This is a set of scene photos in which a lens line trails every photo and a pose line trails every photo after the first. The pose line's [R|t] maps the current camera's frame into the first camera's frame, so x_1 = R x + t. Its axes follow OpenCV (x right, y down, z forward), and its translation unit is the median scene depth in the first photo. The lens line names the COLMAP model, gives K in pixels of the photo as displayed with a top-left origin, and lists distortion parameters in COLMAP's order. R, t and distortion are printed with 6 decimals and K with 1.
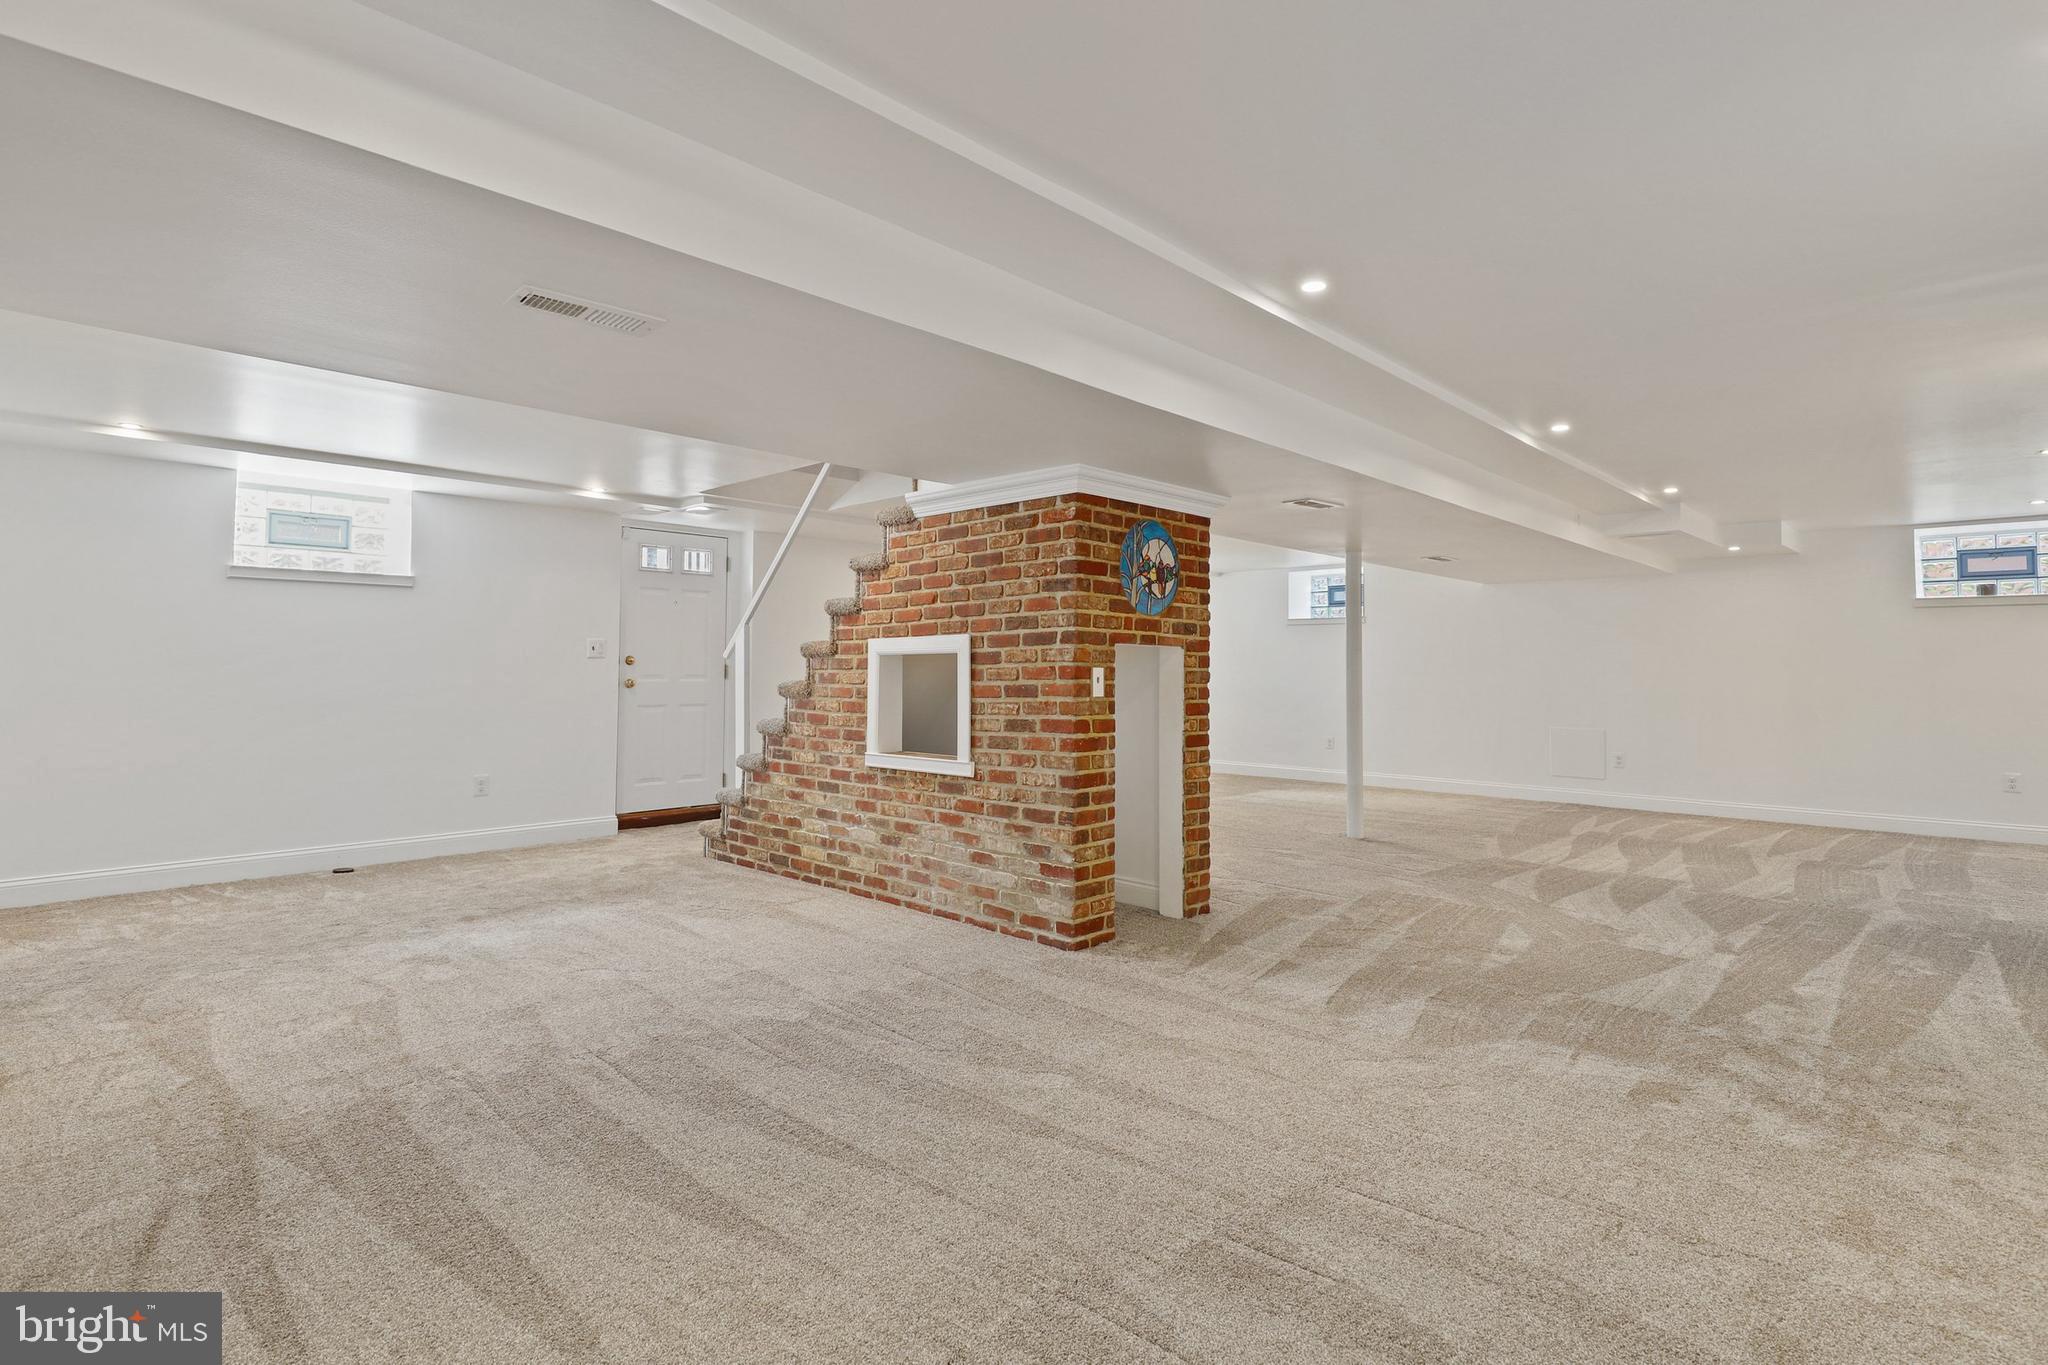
lens RADIAL K [[1047.7, 0, 1024.0], [0, 1047.7, 682.5], [0, 0, 1]] dist [0.001110, 0.000101]
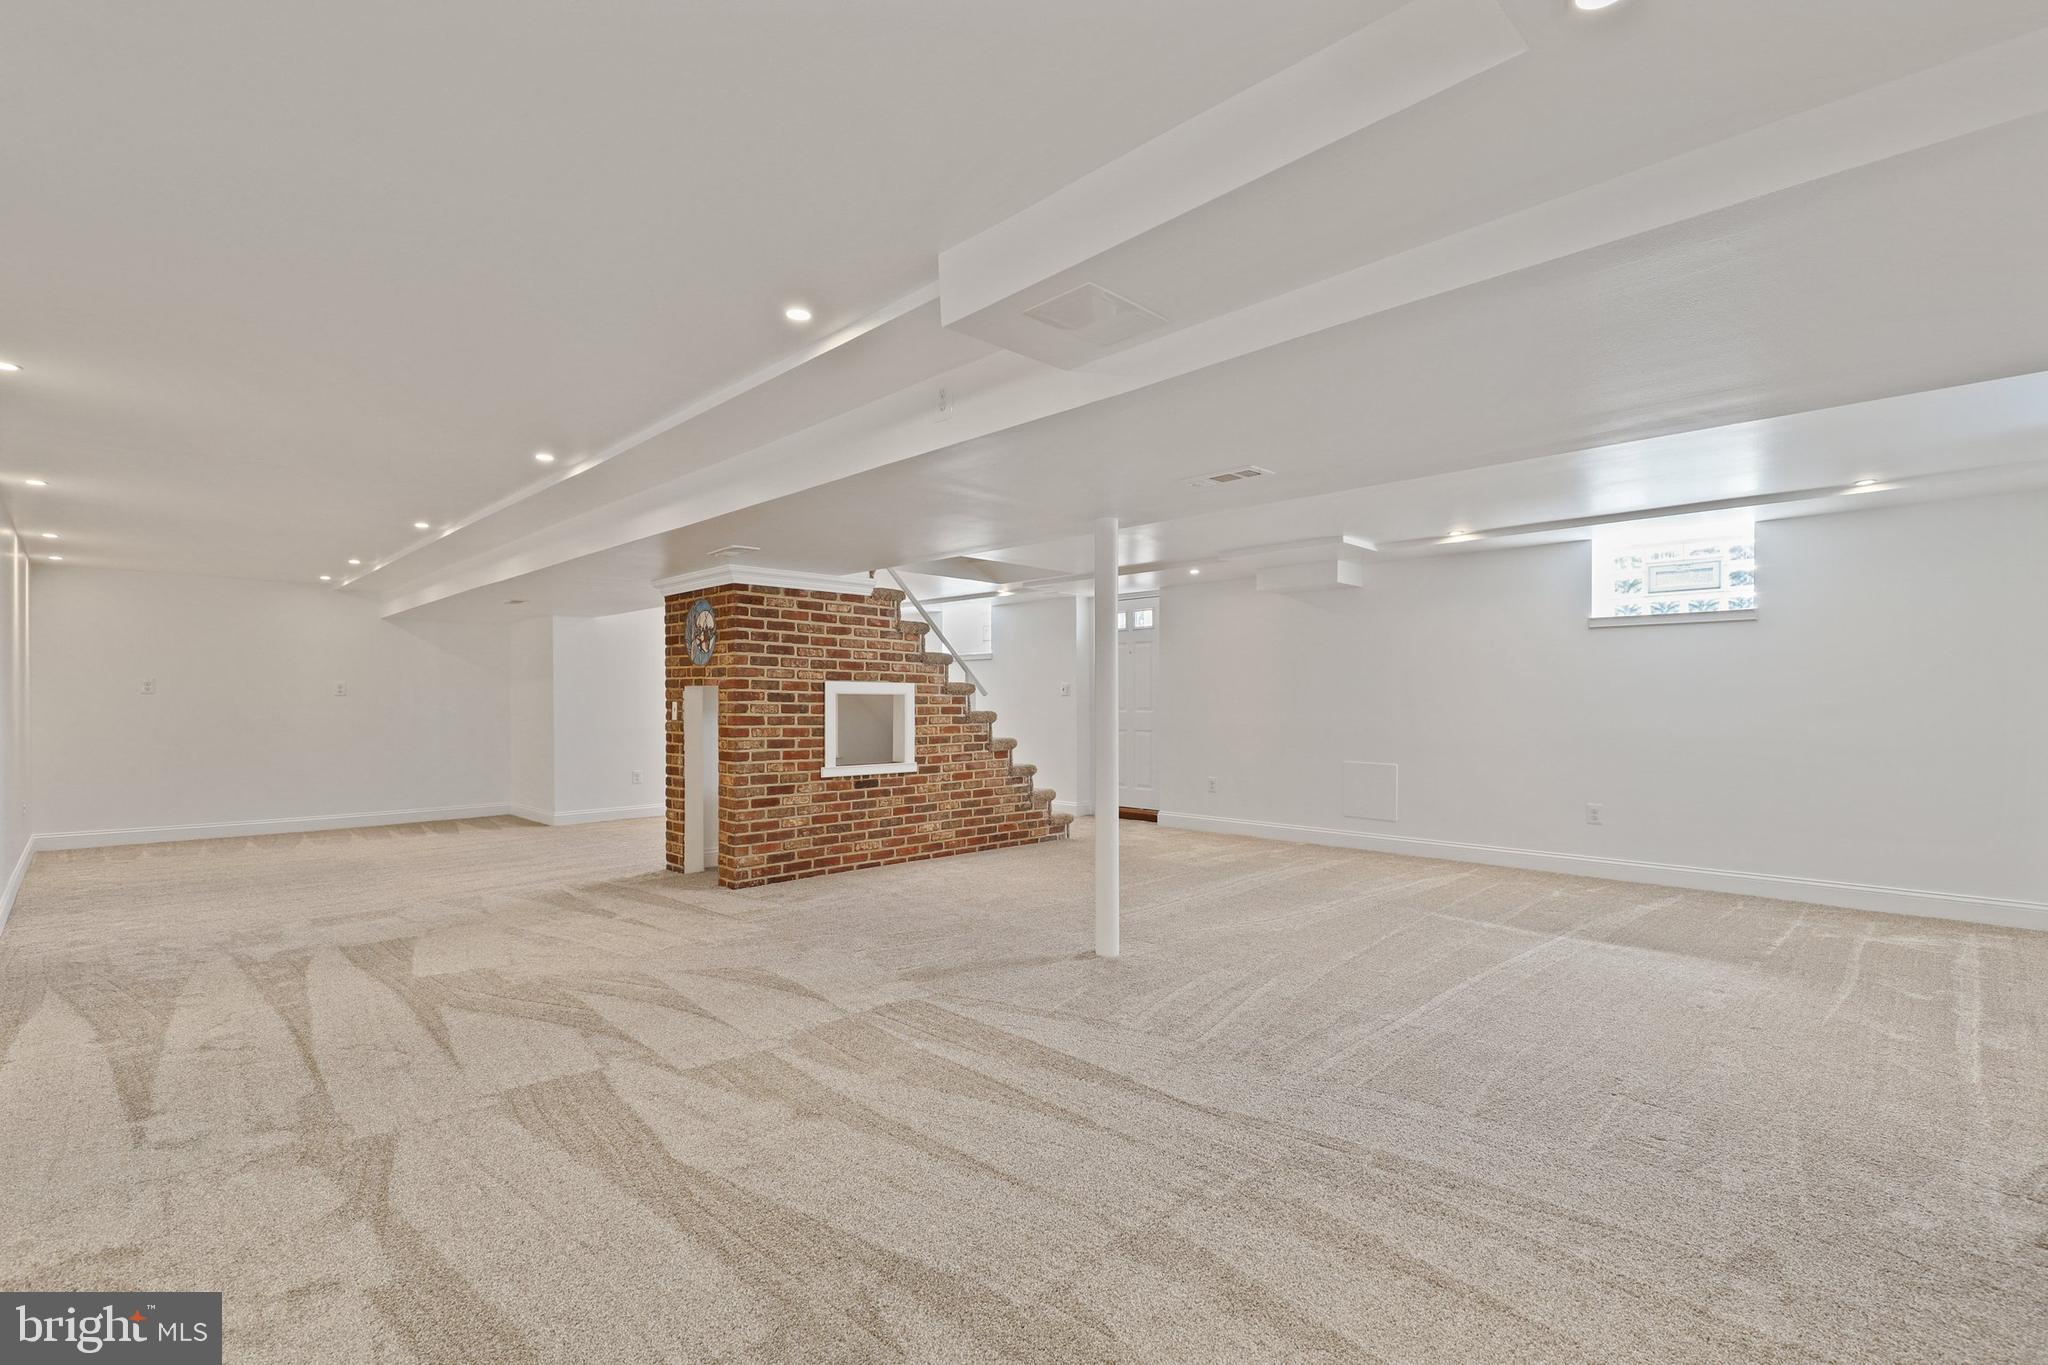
lens RADIAL K [[923.9, 0, 1029.9], [0, 923.9, 692.7], [0, 0, 1]] dist [0.017383, -0.005016]
pose [[-0.030575, -0.011991, -0.999461, 1.309503], [-0.012266, 0.999857, -0.011620, -0.016212], [0.999457, 0.011904, -0.030717, 1.418891]]
